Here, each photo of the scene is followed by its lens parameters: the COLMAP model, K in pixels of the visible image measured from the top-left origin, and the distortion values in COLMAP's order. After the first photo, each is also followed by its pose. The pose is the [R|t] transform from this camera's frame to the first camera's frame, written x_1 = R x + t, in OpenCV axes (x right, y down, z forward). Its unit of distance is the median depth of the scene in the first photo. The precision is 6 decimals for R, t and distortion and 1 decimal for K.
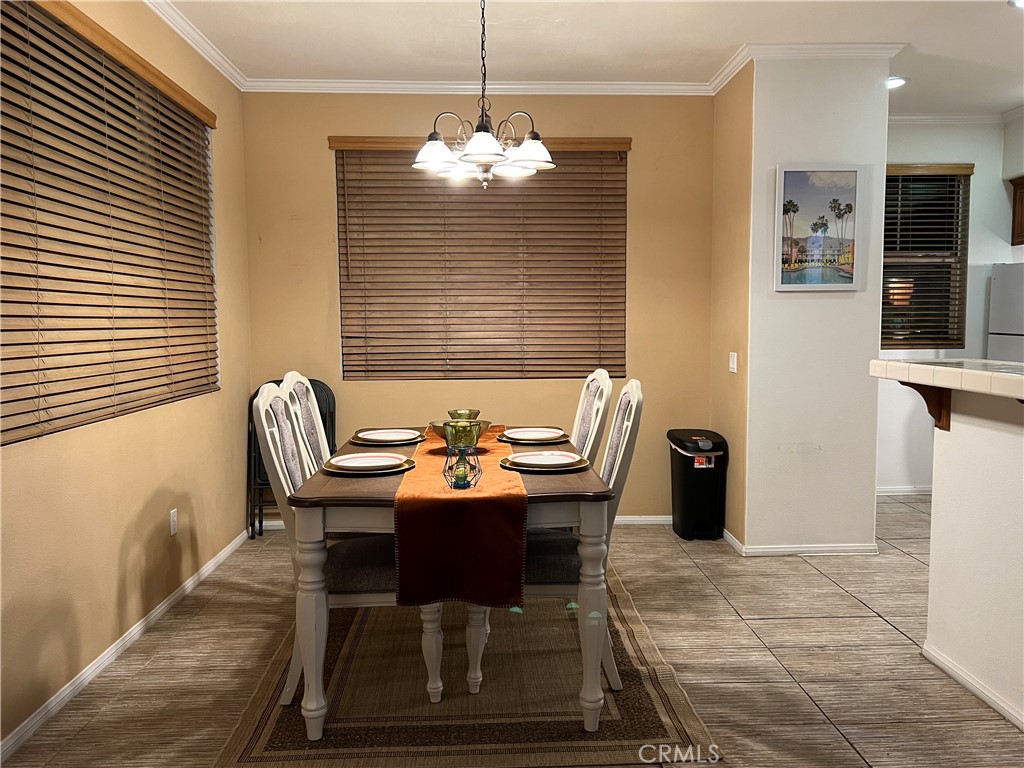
lens RADIAL K [[789.5, 0, 512.0], [0, 789.5, 384.0], [0, 0, 1]] dist [0.037998, -0.004139]
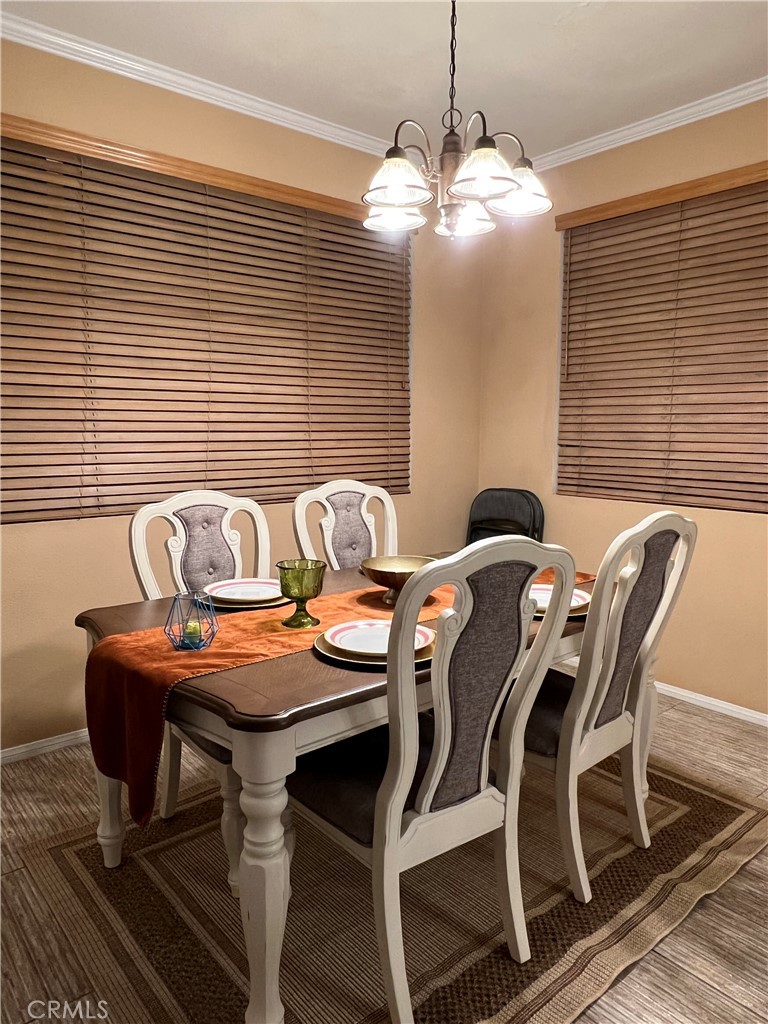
lens RADIAL K [[698.6, 0, 384.0], [0, 698.6, 512.0], [0, 0, 1]] dist [0.005716, -0.001119]
pose [[0.620716, 0.102223, -0.777343, 0.279889], [-0.070083, 0.994729, 0.074847, -0.029976], [0.780897, 0.008020, 0.624608, 0.362969]]
